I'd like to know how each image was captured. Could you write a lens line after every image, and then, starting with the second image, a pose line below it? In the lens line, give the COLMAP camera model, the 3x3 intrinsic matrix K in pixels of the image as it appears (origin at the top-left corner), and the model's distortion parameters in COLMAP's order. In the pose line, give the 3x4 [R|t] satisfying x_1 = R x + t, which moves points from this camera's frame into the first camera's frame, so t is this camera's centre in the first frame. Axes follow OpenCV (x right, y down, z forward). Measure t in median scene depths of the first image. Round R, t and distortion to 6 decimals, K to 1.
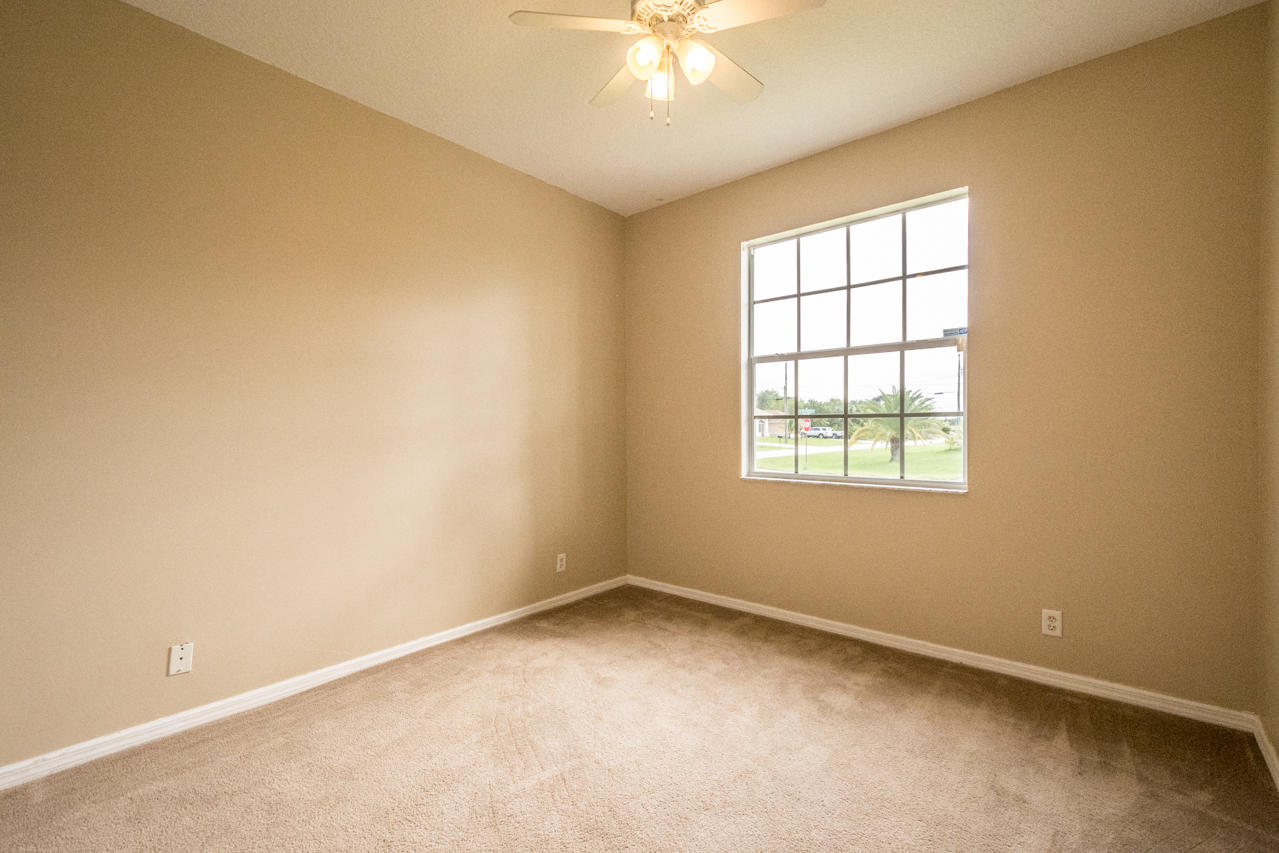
lens RADIAL K [[574.2, 0, 667.5], [0, 574.2, 427.4], [0, 0, 1]] dist [0.012993, -0.002931]
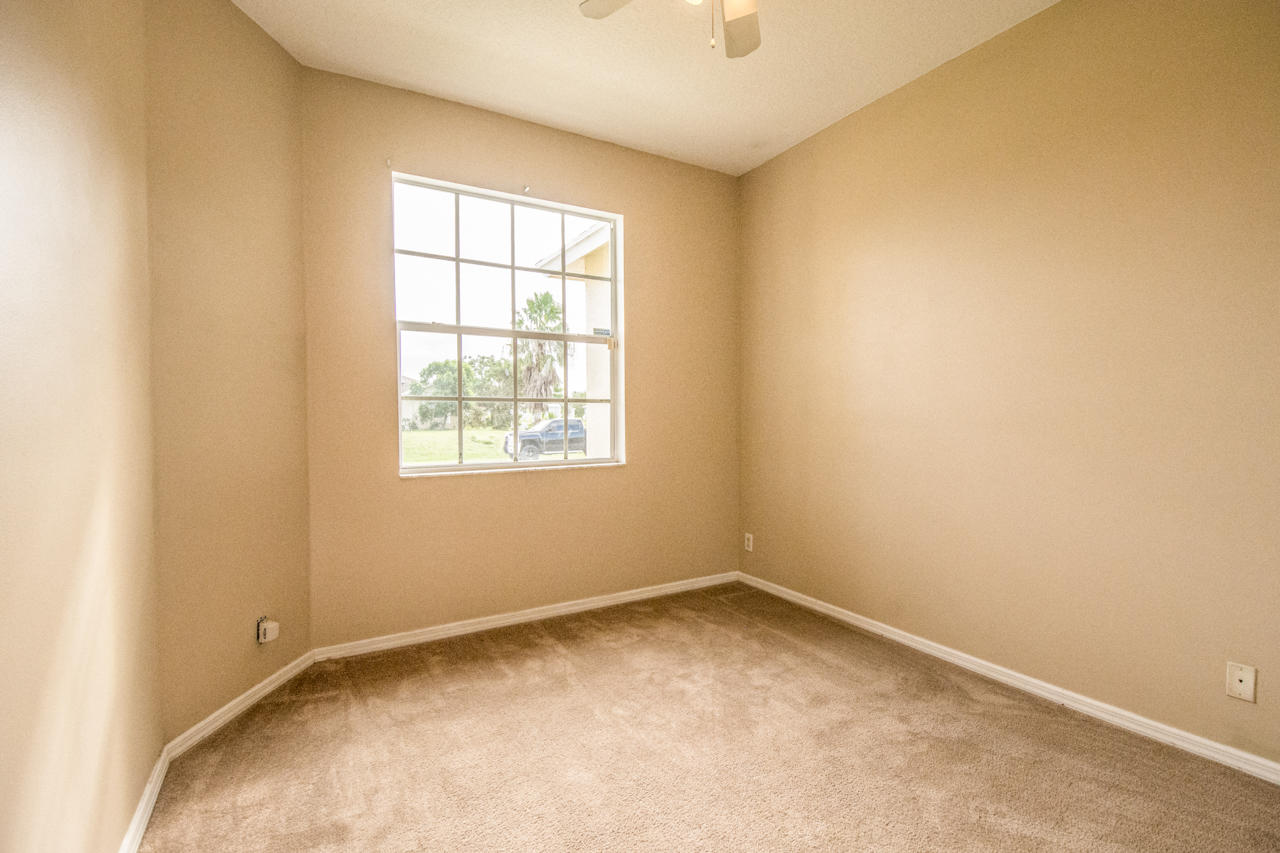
lens RADIAL K [[574.7, 0, 647.8], [0, 574.7, 424.0], [0, 0, 1]] dist [0.012993, -0.002931]
pose [[0.334744, -0.014341, 0.942200, -0.522338], [-0.004580, 0.999848, 0.016846, 0.002966], [-0.942298, -0.009954, 0.334628, 0.451523]]
